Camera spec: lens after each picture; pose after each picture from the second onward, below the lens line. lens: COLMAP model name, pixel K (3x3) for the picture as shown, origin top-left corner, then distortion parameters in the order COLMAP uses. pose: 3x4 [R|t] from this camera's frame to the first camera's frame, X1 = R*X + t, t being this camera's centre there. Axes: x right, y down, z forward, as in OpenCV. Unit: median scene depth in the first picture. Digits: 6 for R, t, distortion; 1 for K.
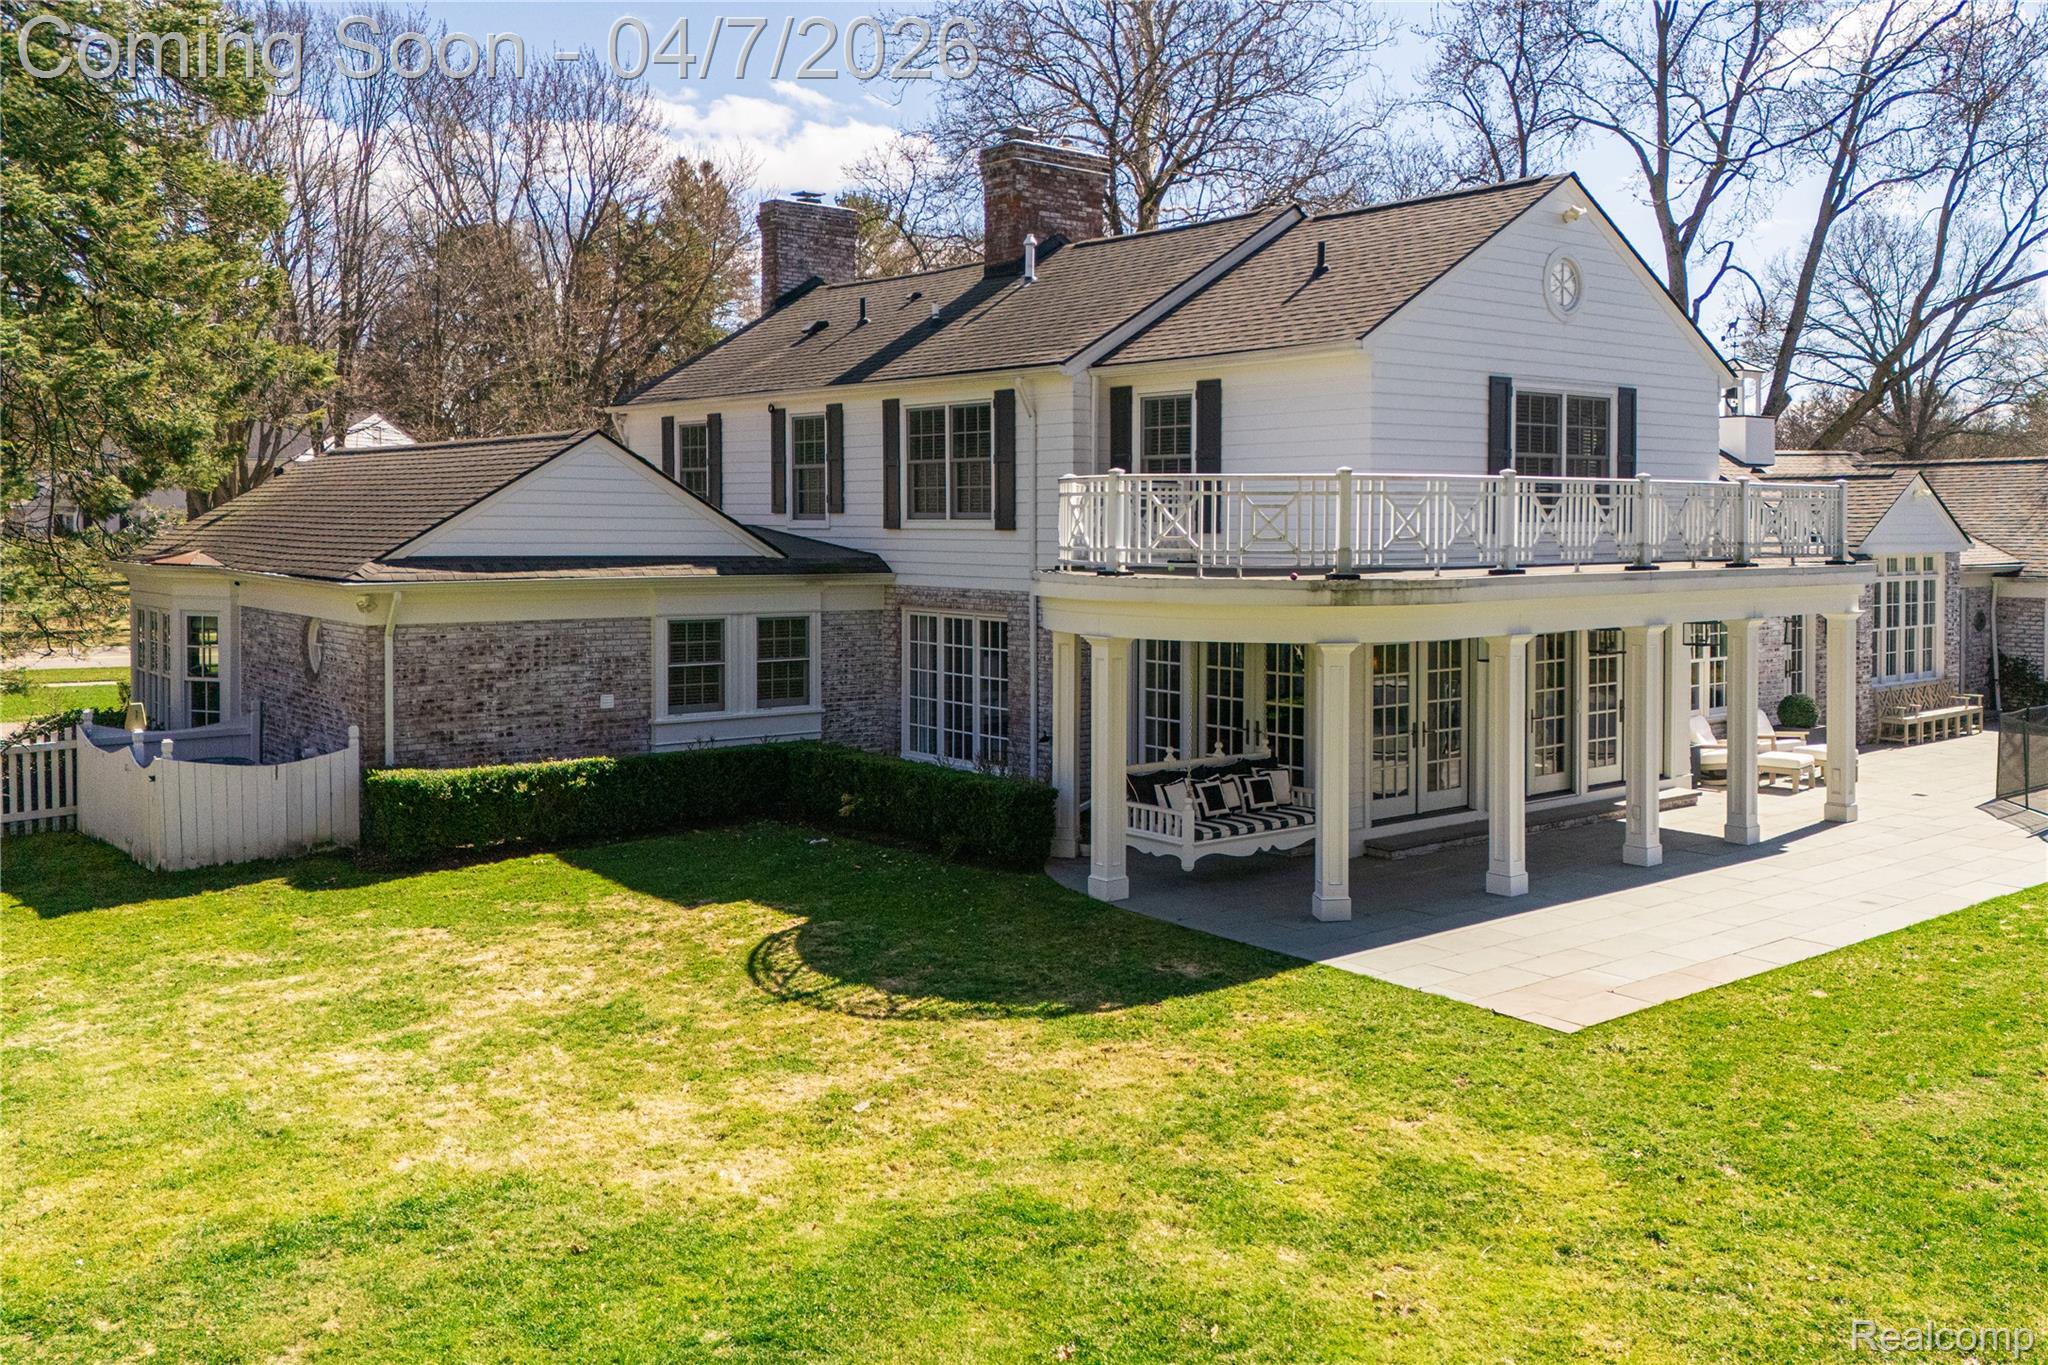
lens RADIAL K [[1656.0, 0, 1155.6], [0, 1656.0, 681.7], [0, 0, 1]] dist [0.067007, -0.001818]
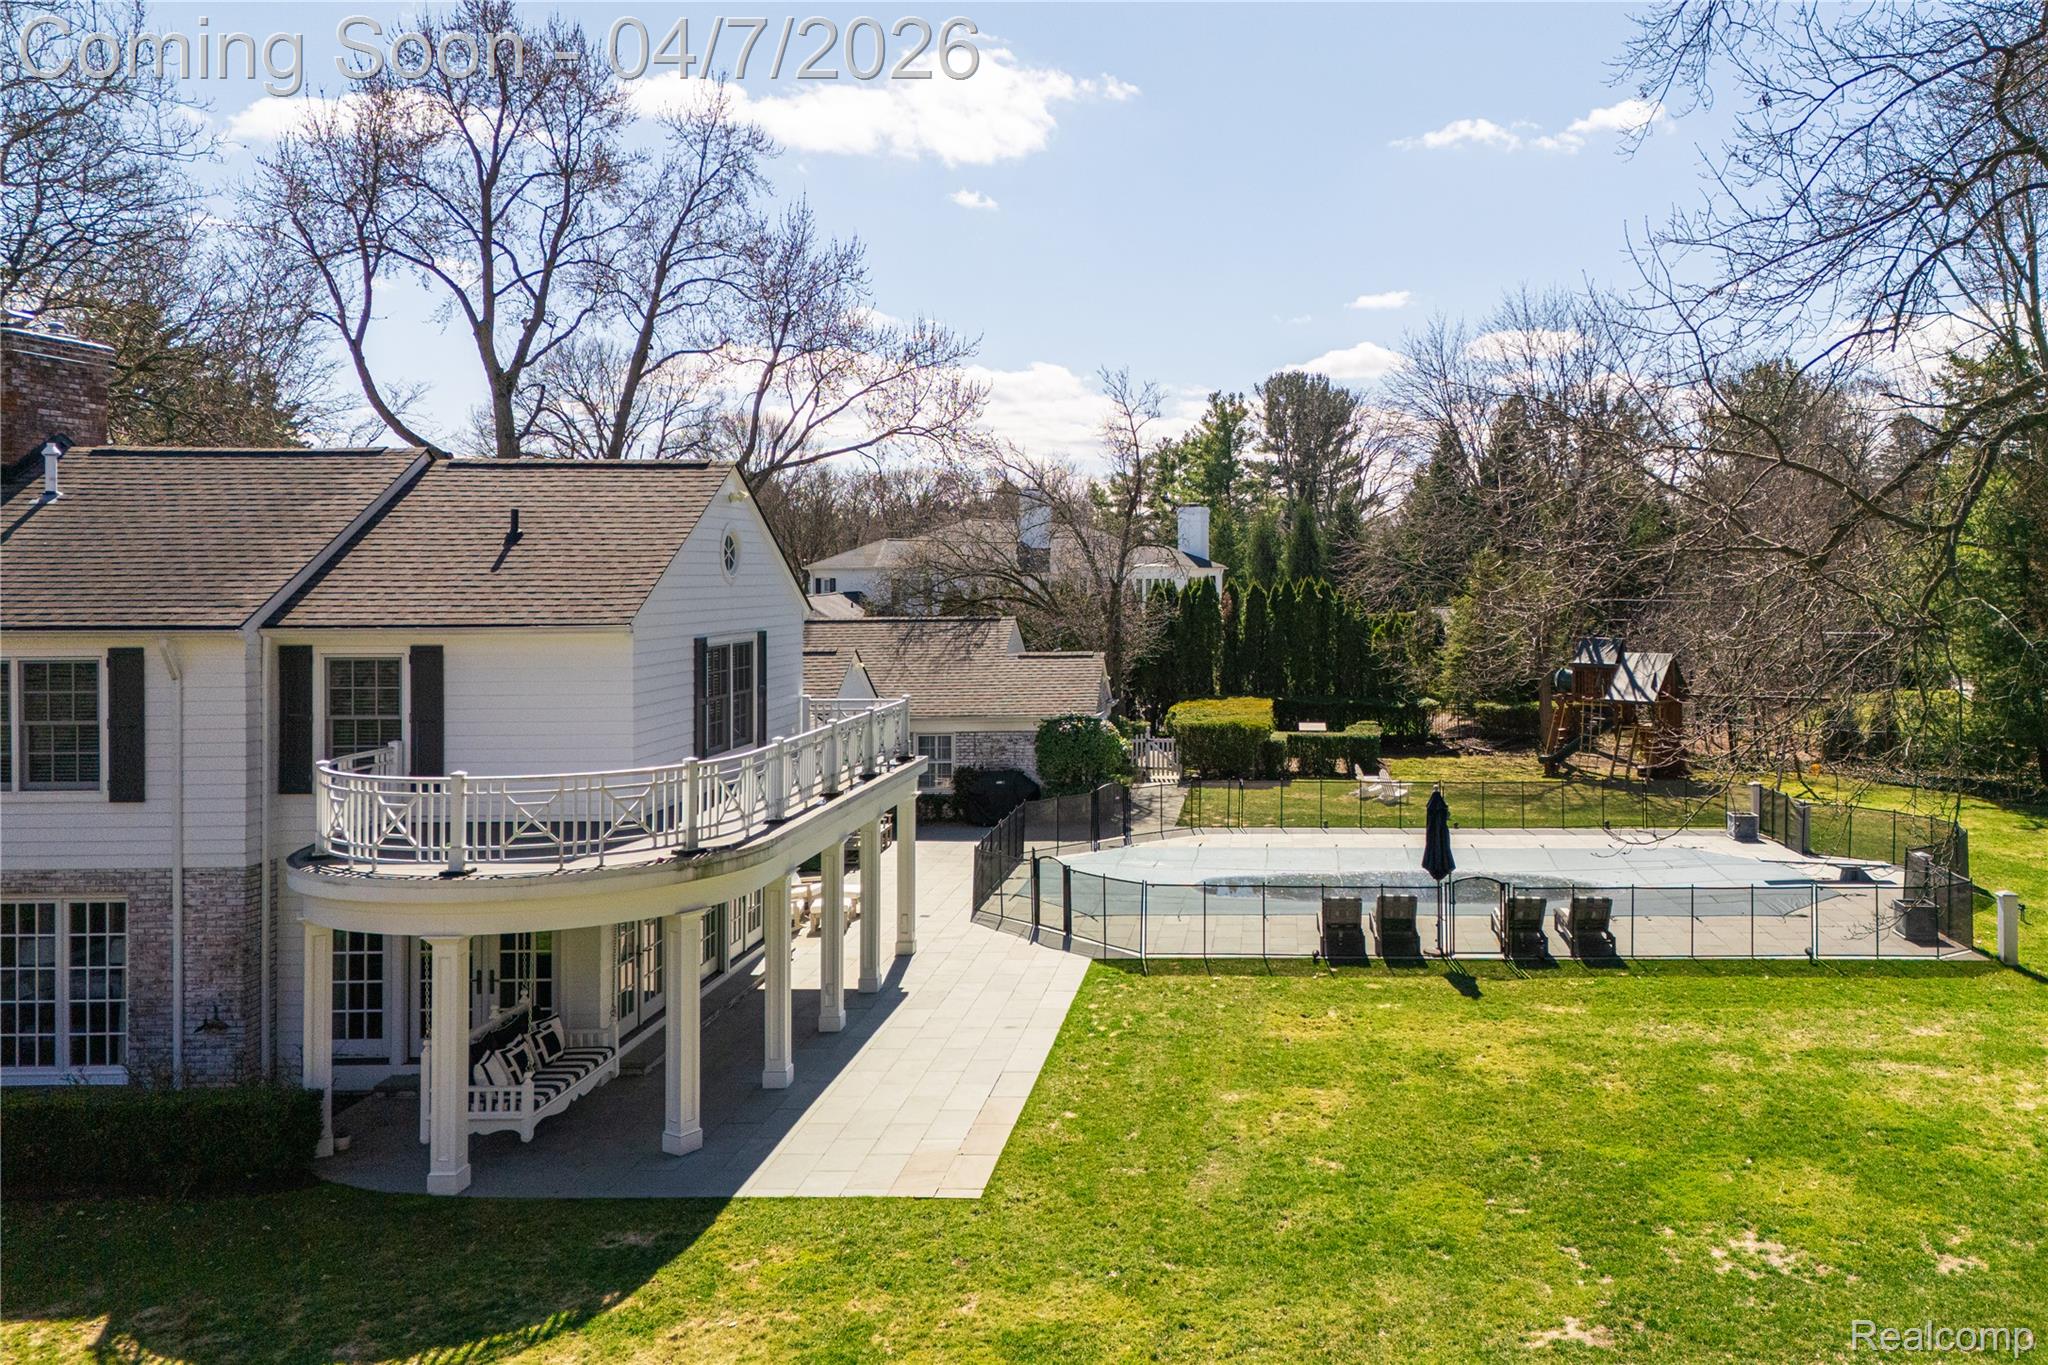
lens RADIAL K [[1656.0, 0, 1155.6], [0, 1656.0, 681.7], [0, 0, 1]] dist [0.067007, -0.001818]
pose [[0.684530, -0.062590, 0.726293, -0.409680], [0.072248, 0.997227, 0.017845, -0.146788], [-0.725396, 0.040258, 0.687154, -0.023784]]
